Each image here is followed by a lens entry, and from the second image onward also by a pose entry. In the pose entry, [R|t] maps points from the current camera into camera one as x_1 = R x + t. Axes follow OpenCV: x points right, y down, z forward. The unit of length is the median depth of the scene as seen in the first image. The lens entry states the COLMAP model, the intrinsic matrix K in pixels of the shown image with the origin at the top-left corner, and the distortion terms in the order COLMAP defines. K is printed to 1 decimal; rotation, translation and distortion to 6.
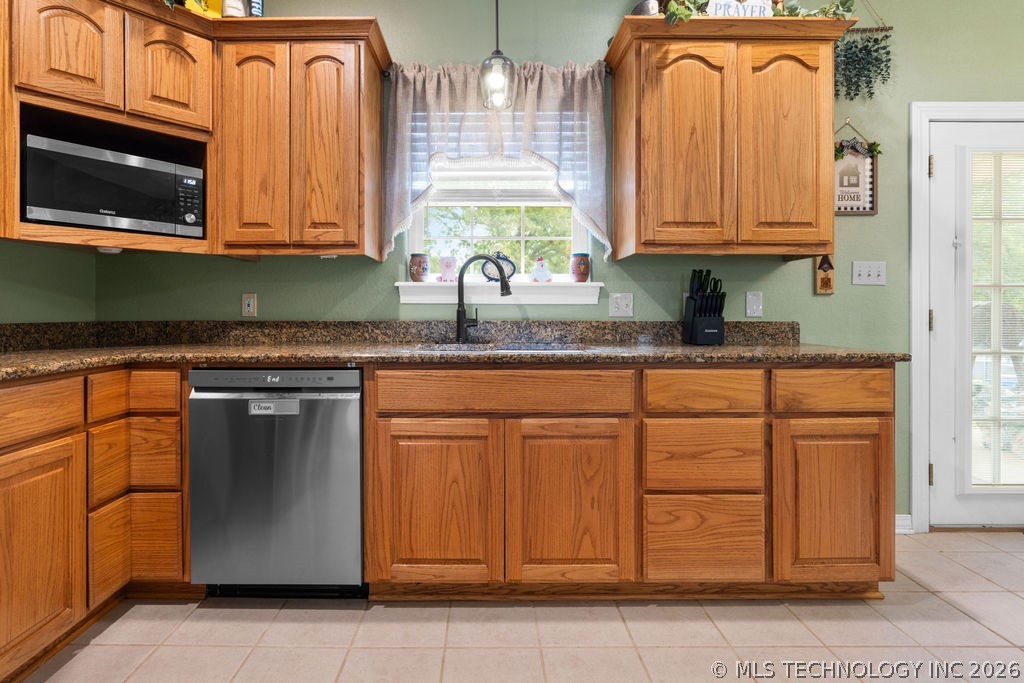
lens RADIAL K [[489.0, 0, 482.6], [0, 489.0, 314.5], [0, 0, 1]] dist [-0.004534, 0.000068]
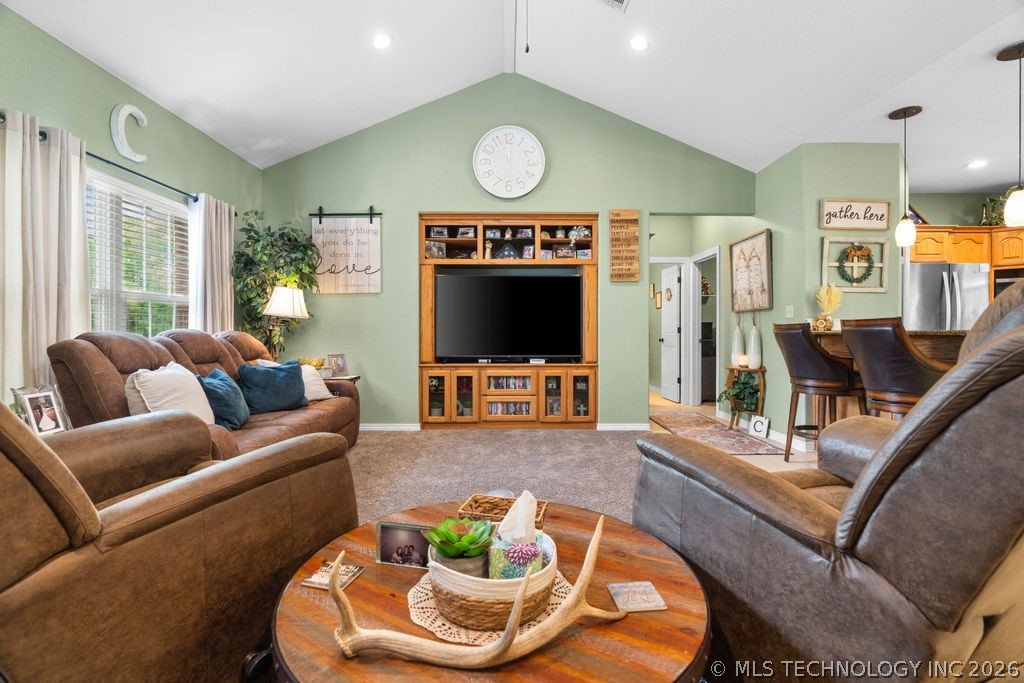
lens RADIAL K [[468.4, 0, 512.9], [0, 468.4, 330.9], [0, 0, 1]] dist [-0.007045, -0.000116]
pose [[0.010111, 0.000142, -0.999949, 1.869884], [-0.003850, 0.999993, 0.000103, 0.005772], [0.999941, 0.003848, 0.010112, -1.981933]]
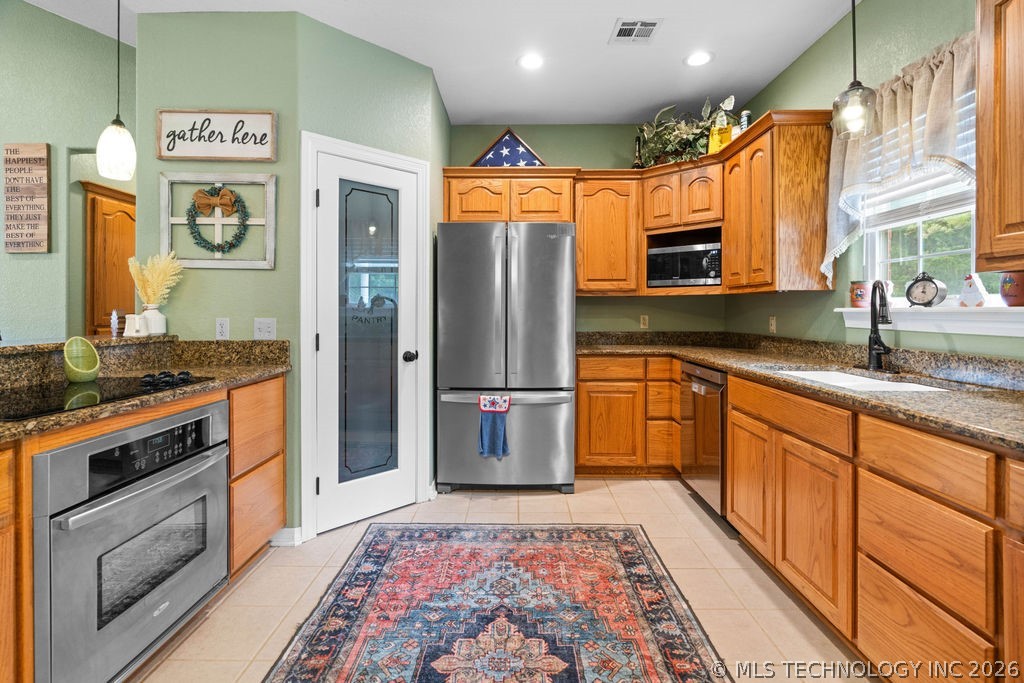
lens RADIAL K [[478.1, 0, 510.7], [0, 478.1, 309.5], [0, 0, 1]] dist [-0.003213, 0.000749]
pose [[-0.008977, -0.002640, -0.999956, 1.047365], [-0.004865, 0.999985, -0.002596, -0.064784], [0.999948, 0.004842, -0.008990, 0.309372]]
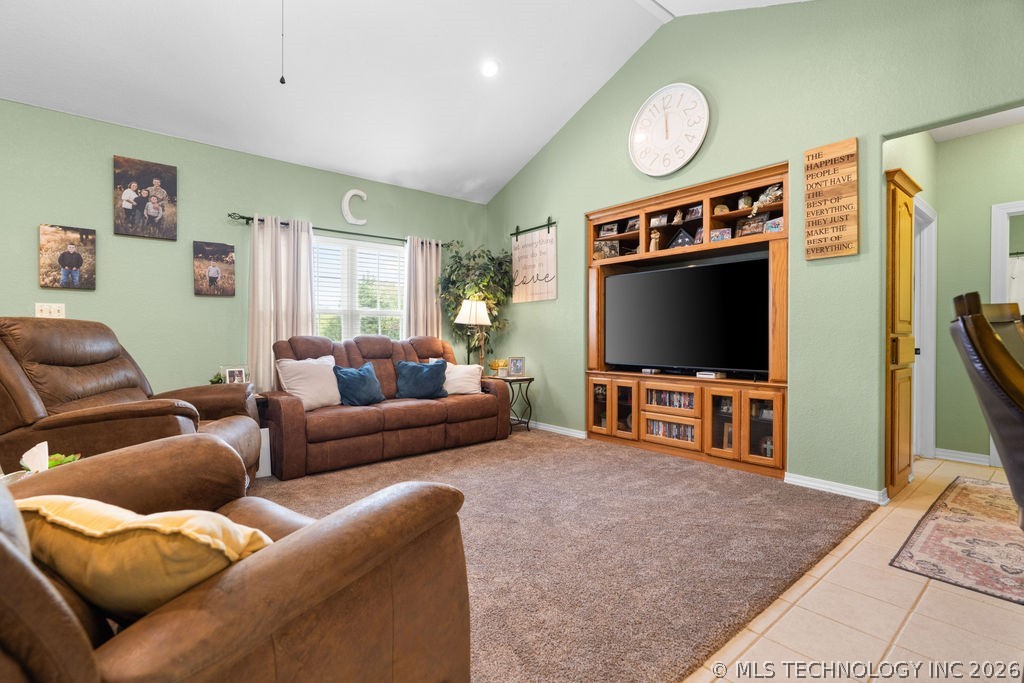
lens RADIAL K [[473.5, 0, 511.0], [0, 473.5, 338.2], [0, 0, 1]] dist [-0.001500, -0.000165]
pose [[-0.764483, 0.000534, -0.644643, 1.248408], [-0.003614, 0.999980, 0.005114, 0.008360], [0.644633, 0.006240, -0.764466, -0.852984]]
